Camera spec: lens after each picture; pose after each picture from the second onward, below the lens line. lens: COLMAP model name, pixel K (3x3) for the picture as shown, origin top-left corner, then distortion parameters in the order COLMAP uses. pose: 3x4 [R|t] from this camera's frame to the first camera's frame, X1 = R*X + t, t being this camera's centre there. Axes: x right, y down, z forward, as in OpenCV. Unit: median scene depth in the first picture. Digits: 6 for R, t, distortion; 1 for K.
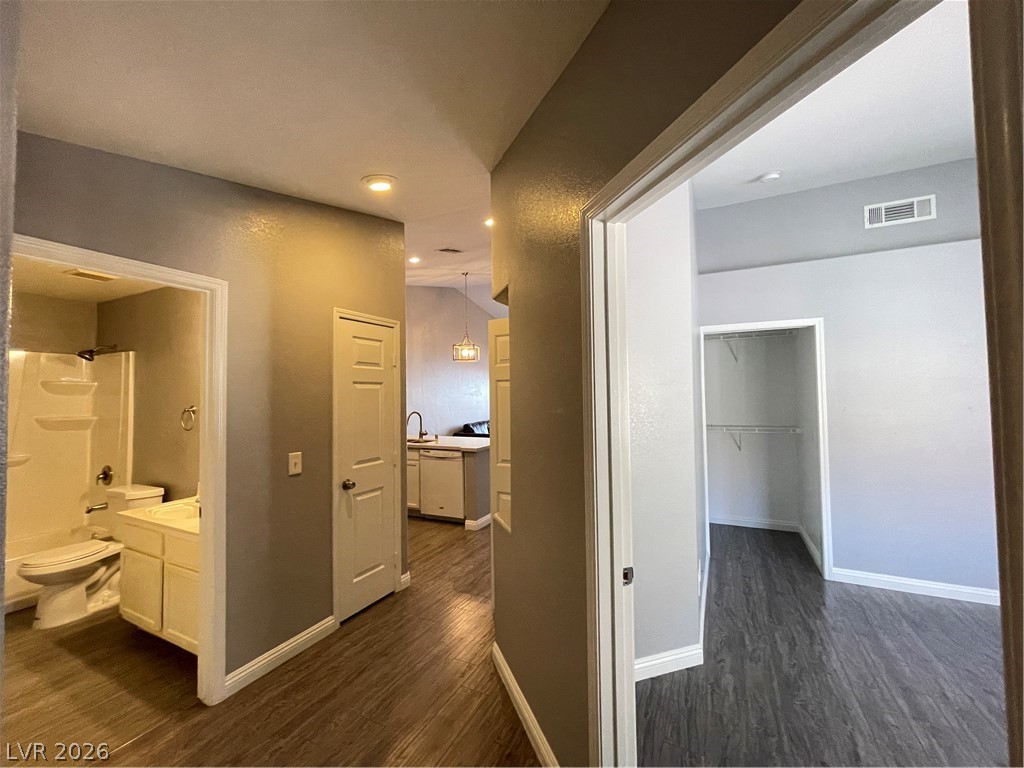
lens RADIAL K [[409.0, 0, 508.8], [0, 409.0, 382.5], [0, 0, 1]] dist [0.002248, 0.000201]
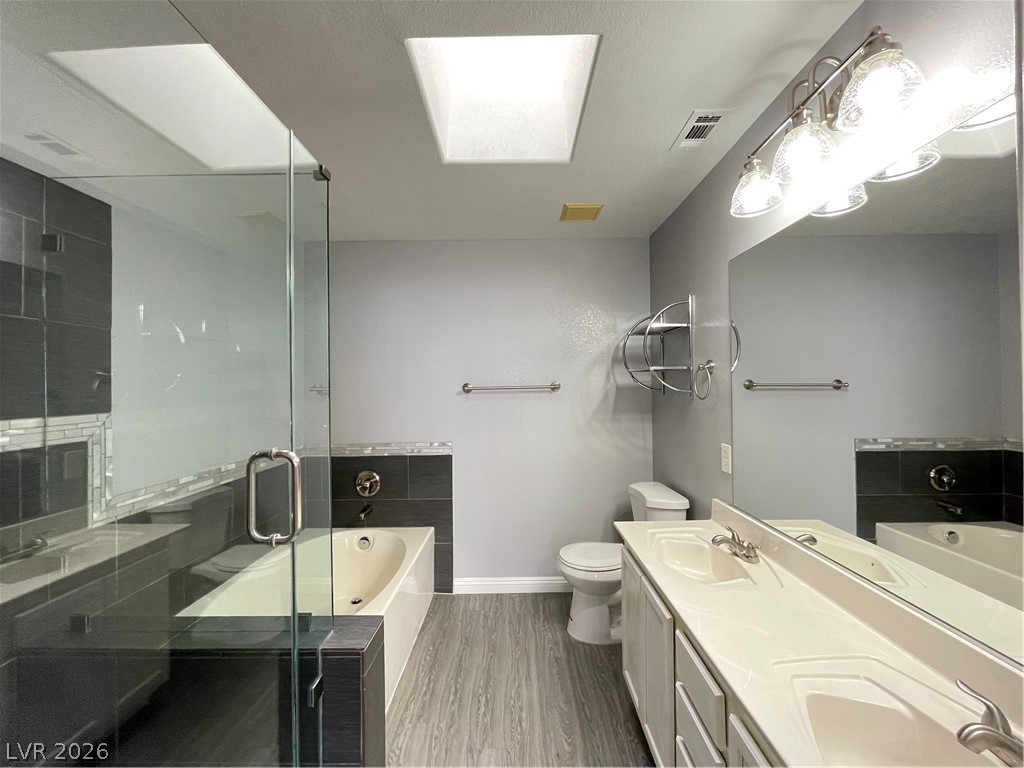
lens RADIAL K [[413.5, 0, 513.7], [0, 413.5, 380.7], [0, 0, 1]] dist [0.000621, 0.000090]
pose [[0.442417, -0.007058, -0.896782, -0.296678], [0.069715, 0.997214, 0.026544, 0.020127], [0.894096, -0.074263, 0.441676, 0.380867]]
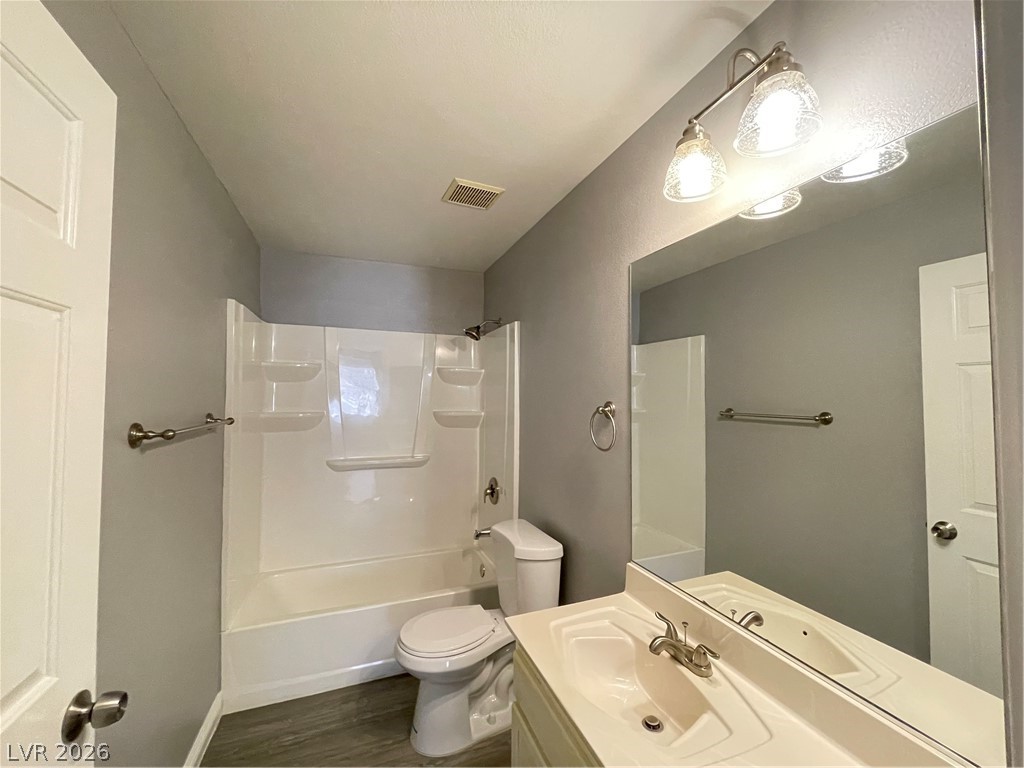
lens RADIAL K [[407.6, 0, 526.2], [0, 407.6, 381.2], [0, 0, 1]] dist [-0.005586, -0.000571]
pose [[0.760492, -0.008260, -0.649295, -0.427954], [0.009423, 0.999954, -0.001684, 0.025891], [0.649279, -0.004838, 0.760535, 0.450243]]
